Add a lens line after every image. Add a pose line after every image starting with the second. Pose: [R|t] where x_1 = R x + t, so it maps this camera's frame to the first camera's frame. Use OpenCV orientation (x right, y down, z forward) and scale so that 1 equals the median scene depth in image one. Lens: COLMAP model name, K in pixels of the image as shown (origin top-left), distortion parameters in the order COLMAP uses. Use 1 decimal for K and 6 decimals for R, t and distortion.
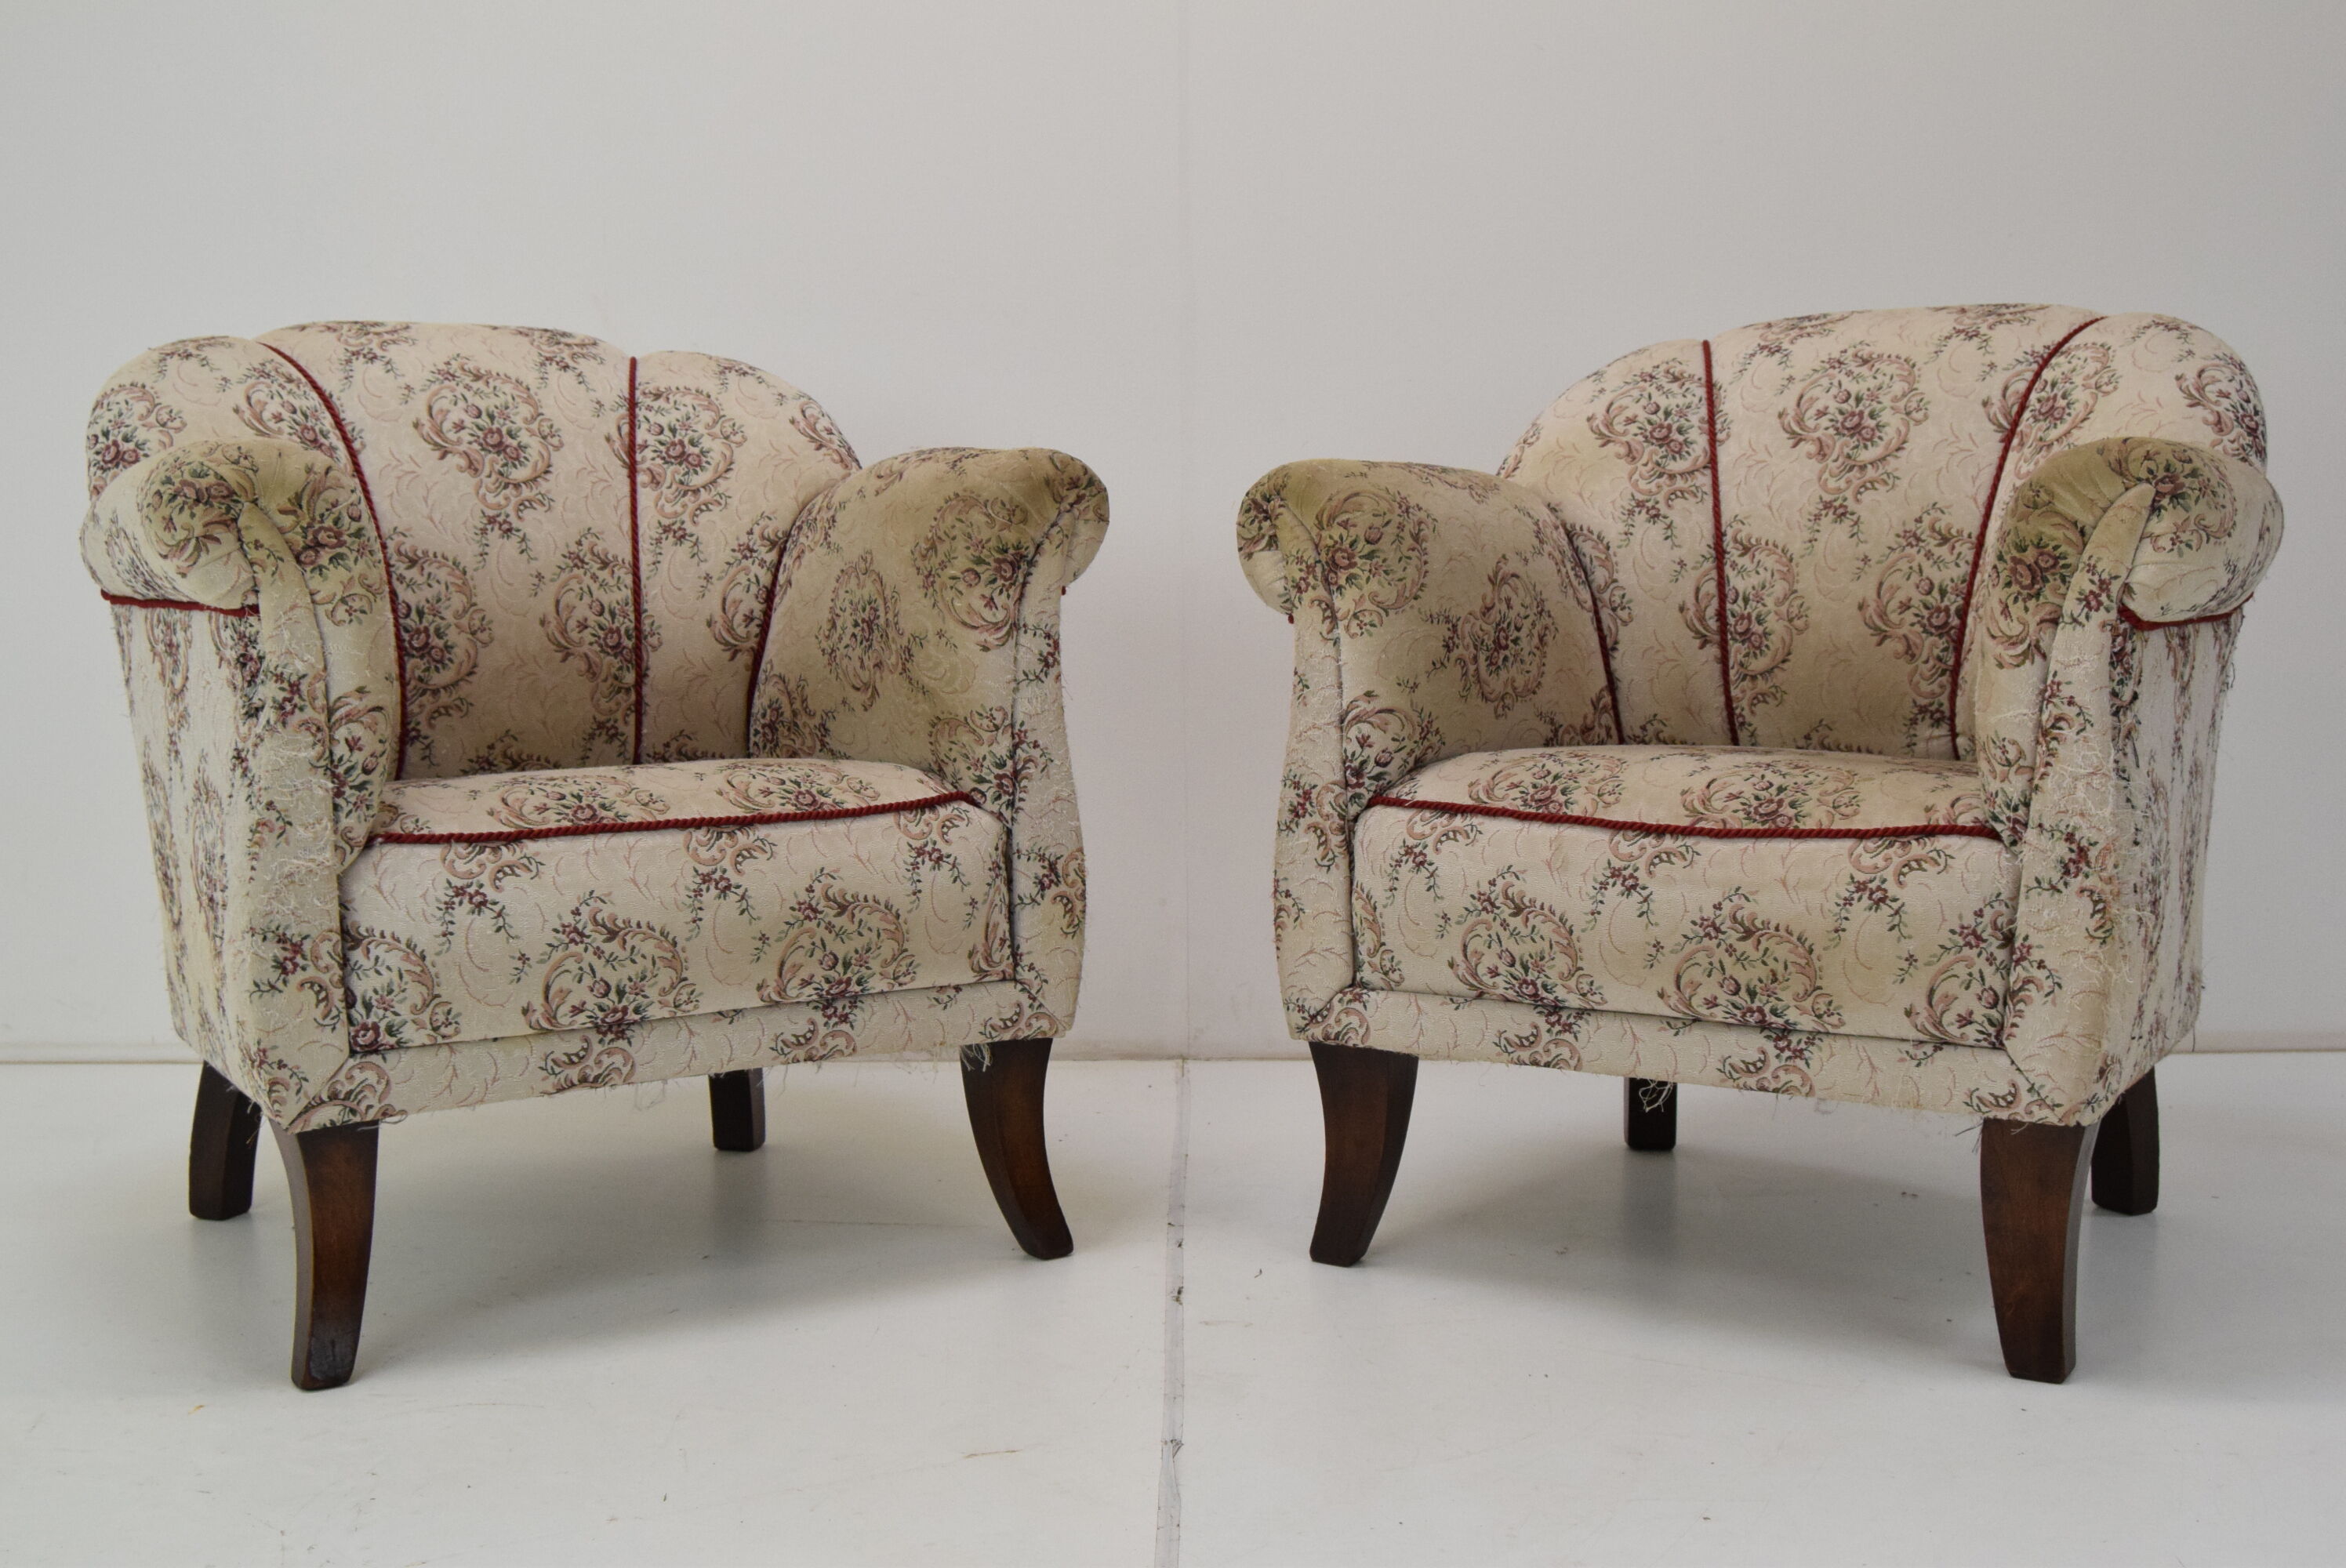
lens RADIAL K [[2529.2, 0, 1173.8], [0, 2529.2, 749.2], [0, 0, 1]] dist [-0.071188, 0.014822]
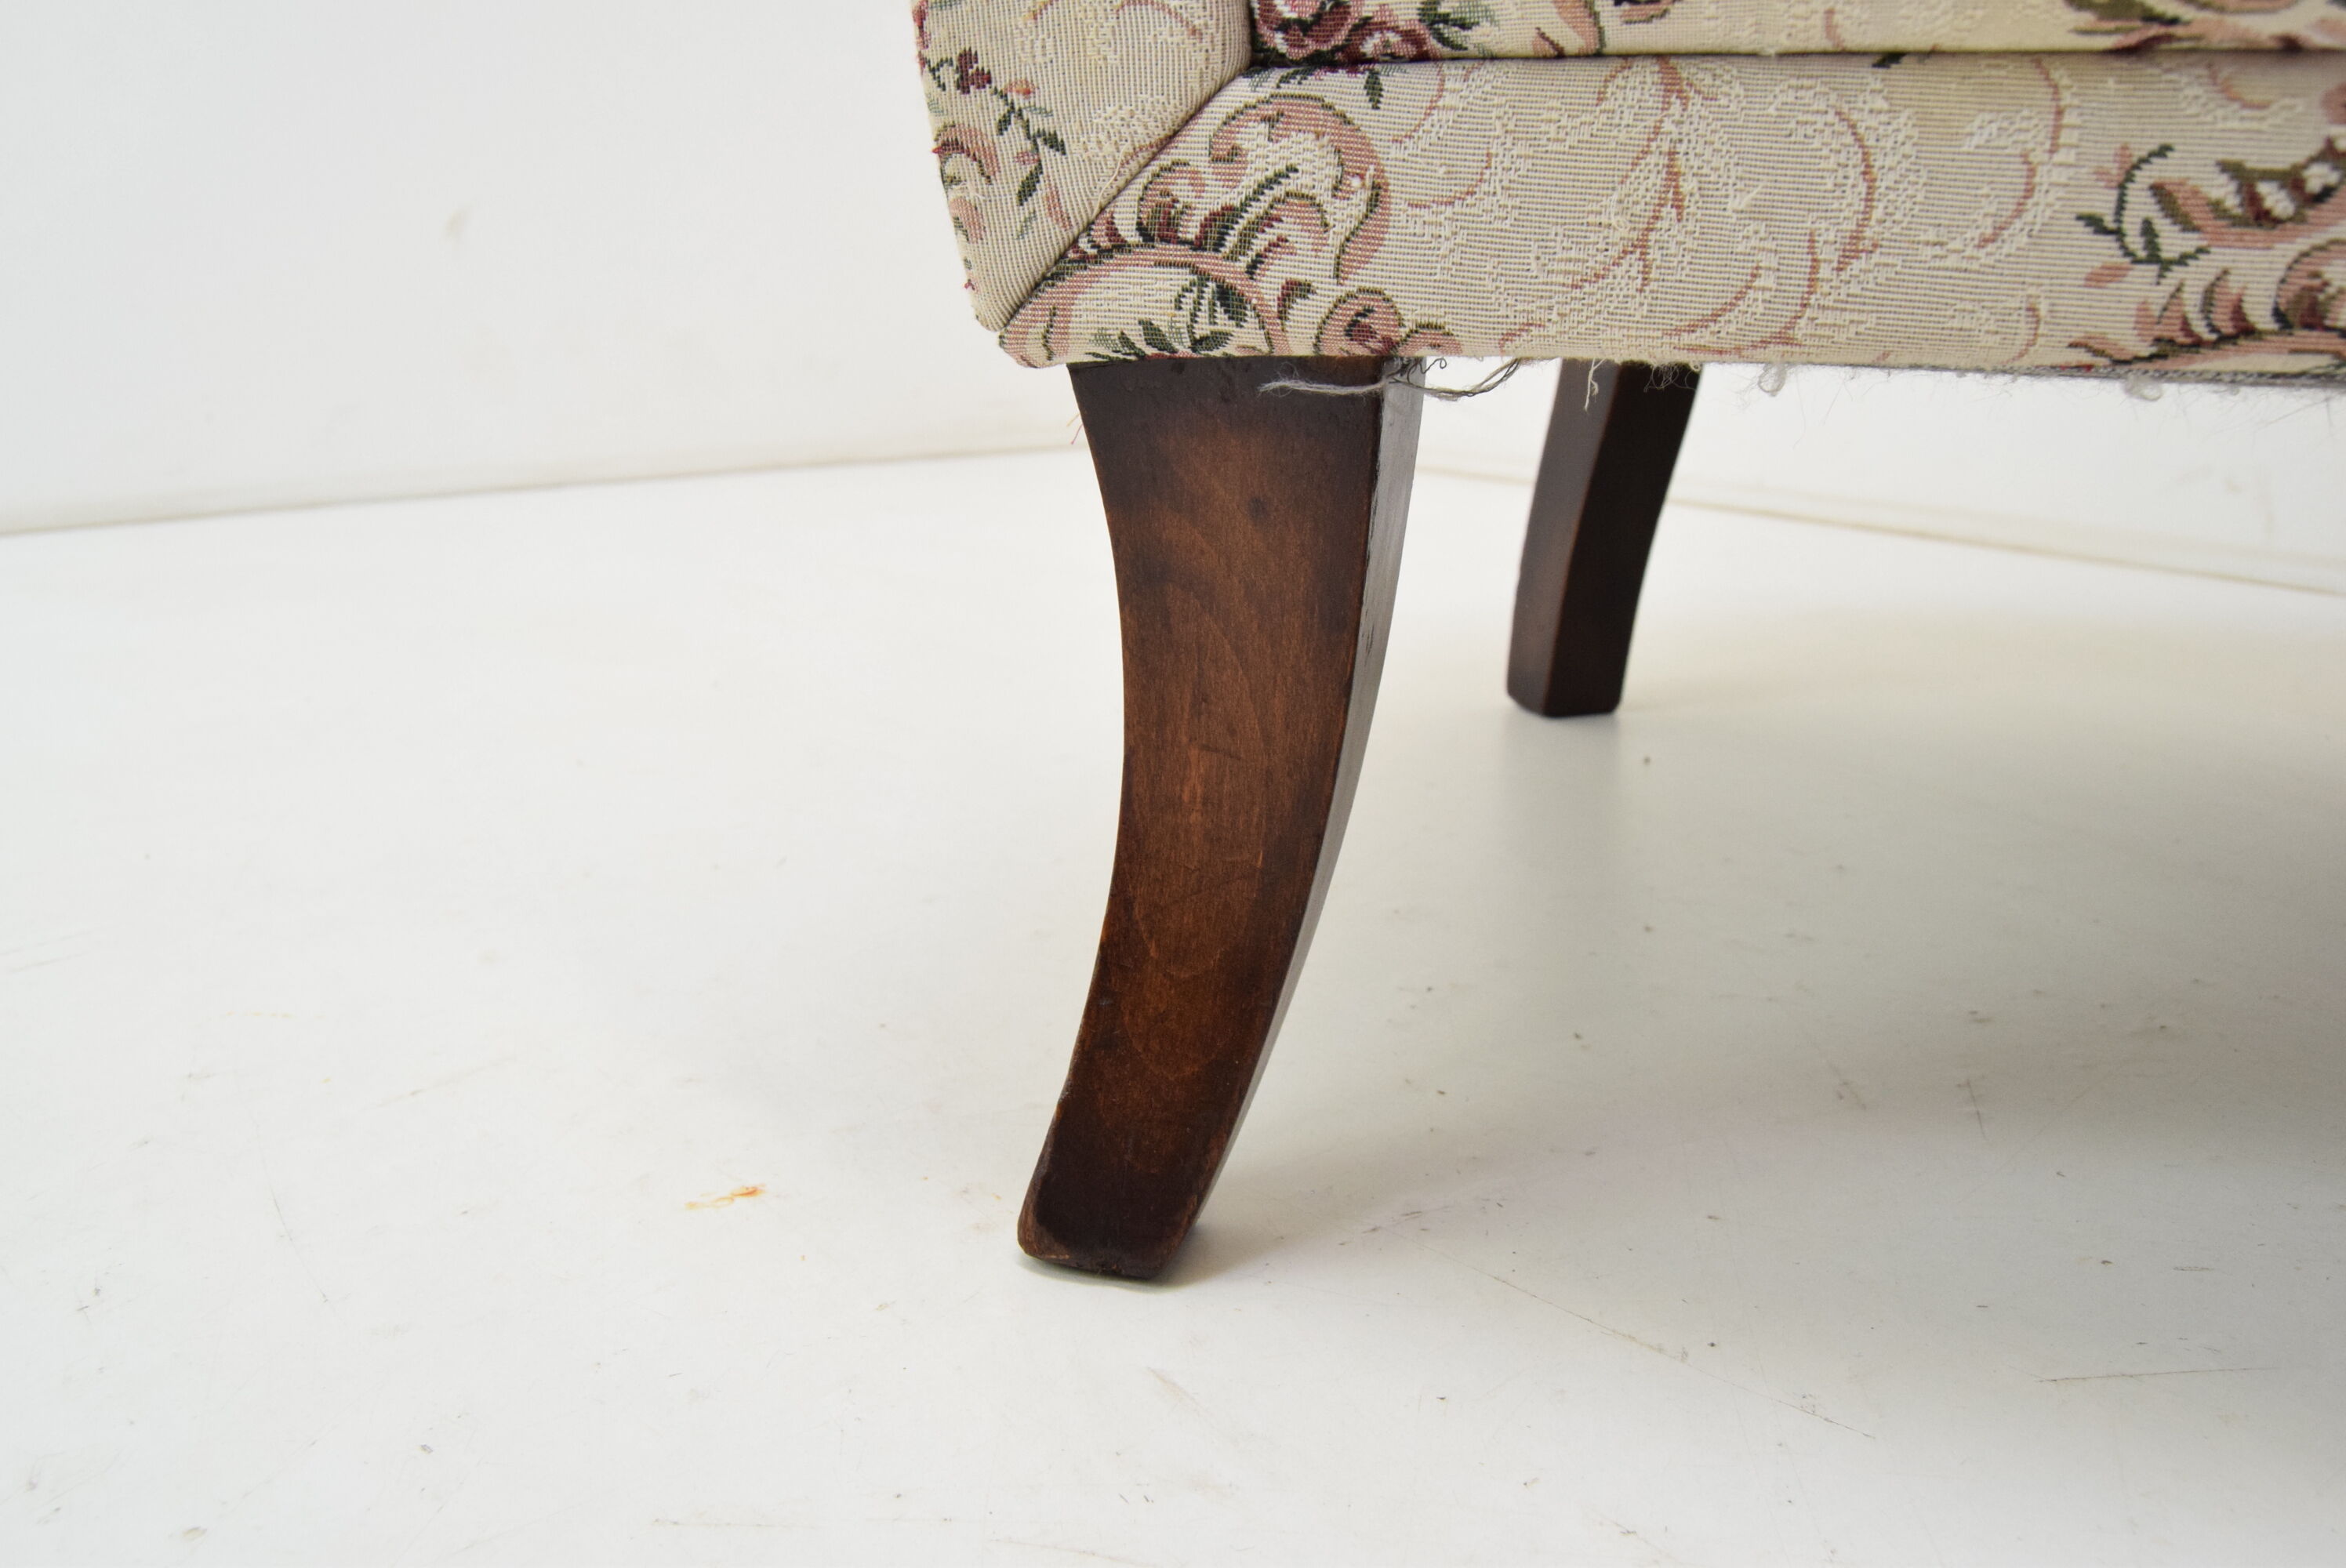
lens RADIAL K [[1881.3, 0, 1167.4], [0, 1881.3, 776.2], [0, 0, 1]] dist [-0.095599, 0.032685]
pose [[0.638645, 0.220383, -0.737268, -0.161120], [-0.071692, 0.970984, 0.228143, 0.129132], [0.766154, -0.092846, 0.635914, 0.759757]]
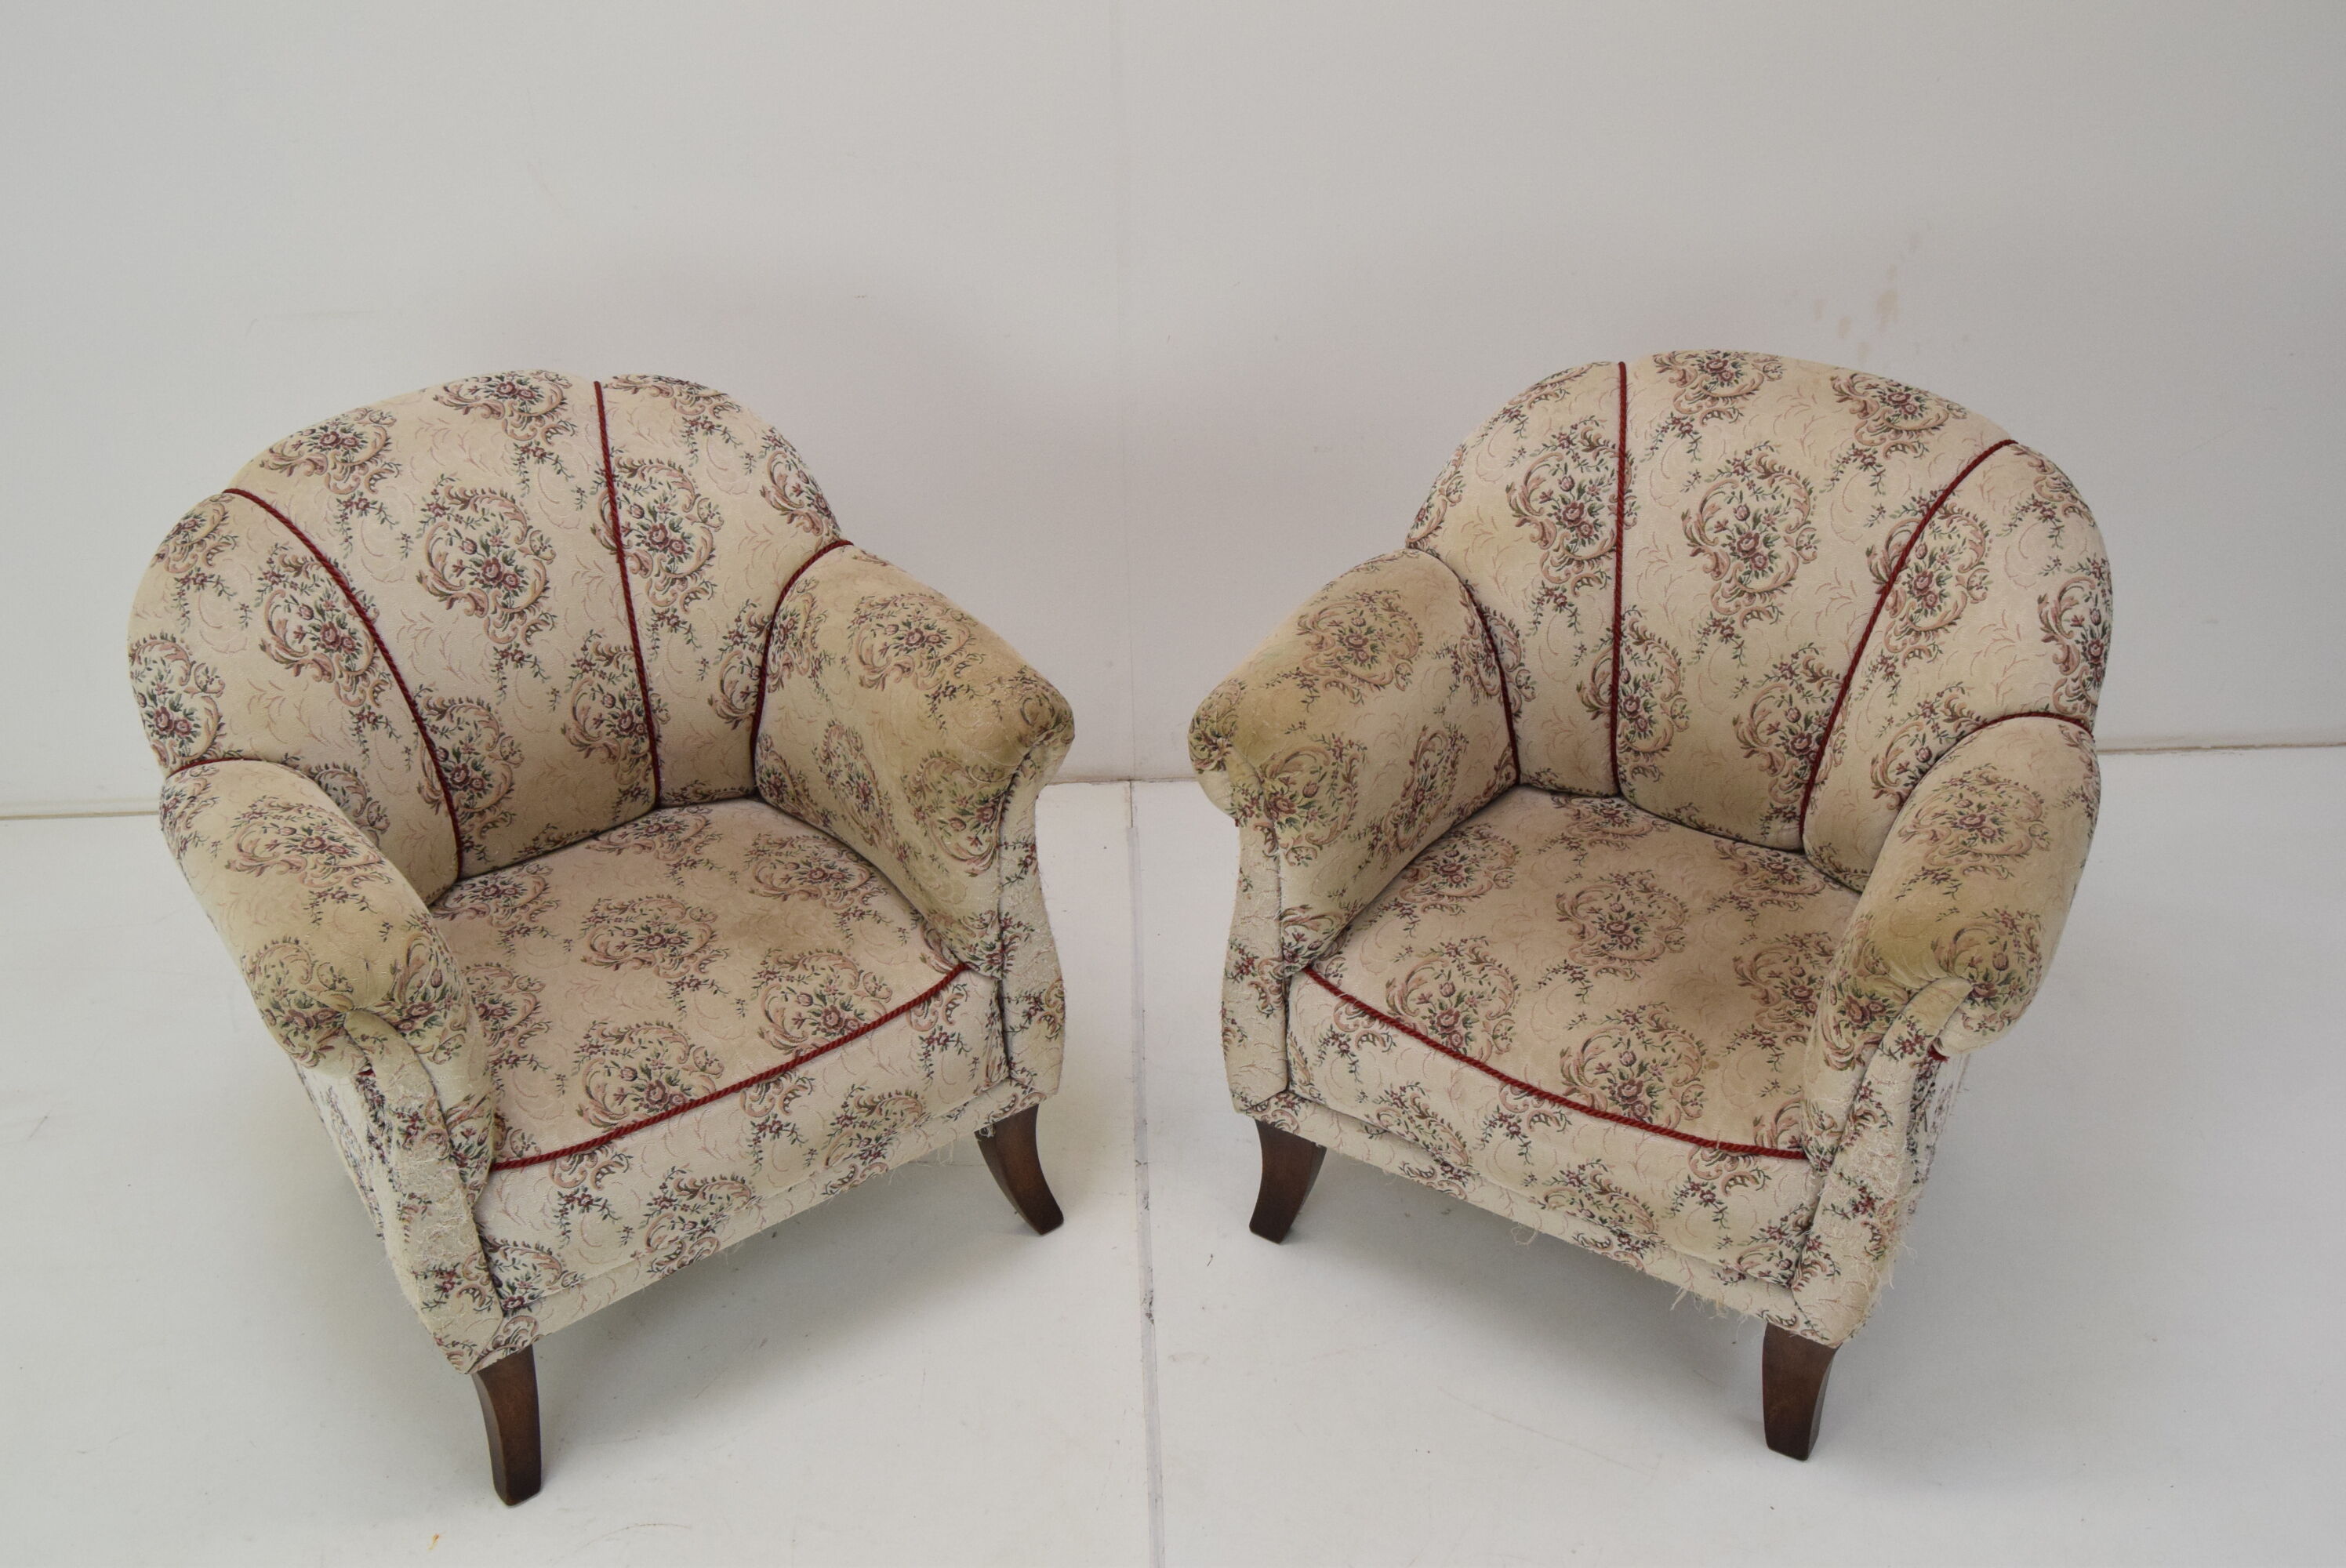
lens RADIAL K [[2381.6, 0, 1168.7], [0, 2381.6, 758.3], [0, 0, 1]] dist [-0.074125, -0.001596]
pose [[0.999068, -0.030493, 0.030563, -0.016894], [0.010871, 0.862792, 0.505443, -0.628912], [-0.041782, -0.504639, 0.862319, 0.084536]]
